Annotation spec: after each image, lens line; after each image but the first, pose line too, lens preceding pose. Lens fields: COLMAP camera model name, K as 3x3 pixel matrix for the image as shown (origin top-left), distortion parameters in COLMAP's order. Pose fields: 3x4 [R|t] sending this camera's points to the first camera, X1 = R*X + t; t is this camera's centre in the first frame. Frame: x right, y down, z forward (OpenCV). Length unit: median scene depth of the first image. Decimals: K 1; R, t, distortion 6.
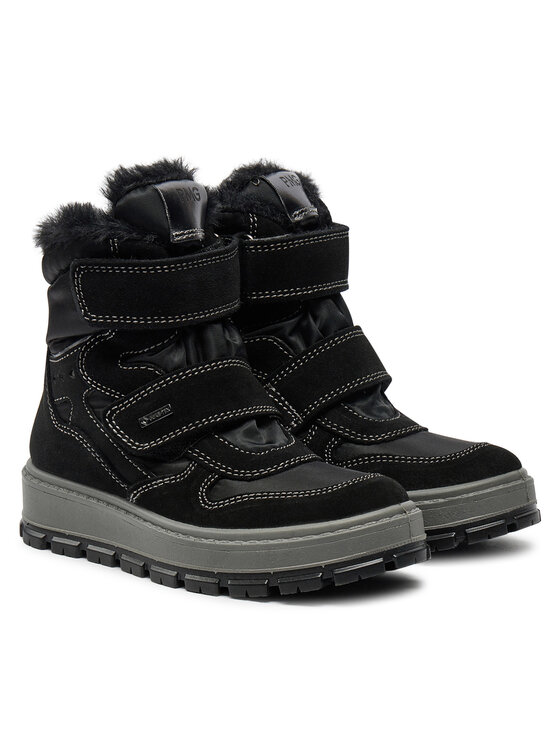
lens RADIAL K [[1927.7, 0, 280.0], [0, 1927.7, 373.0], [0, 0, 1]] dist [0.042887, 0.202196]
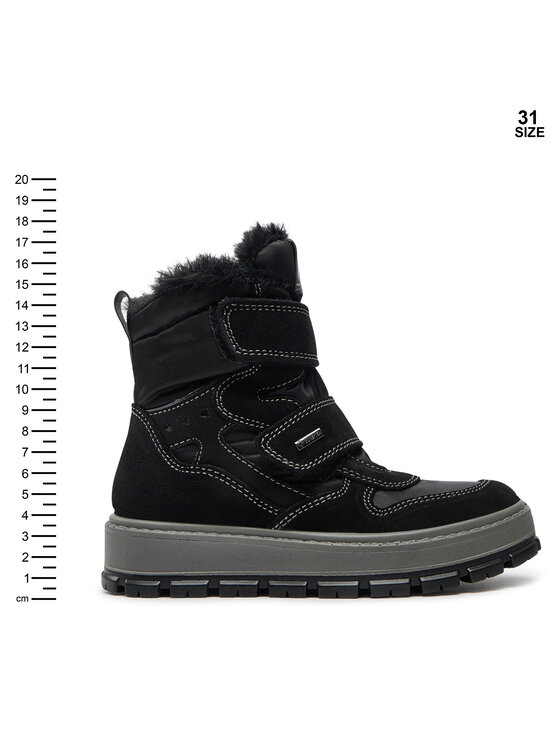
lens RADIAL K [[777.9, 0, 280.0], [0, 777.9, 373.0], [0, 0, 1]] dist [-0.015949, -0.006329]
pose [[0.831562, 0.043736, 0.553707, -0.320947], [0.114769, 0.961851, -0.248335, 0.092942], [-0.543445, 0.270055, 0.794819, 0.649869]]
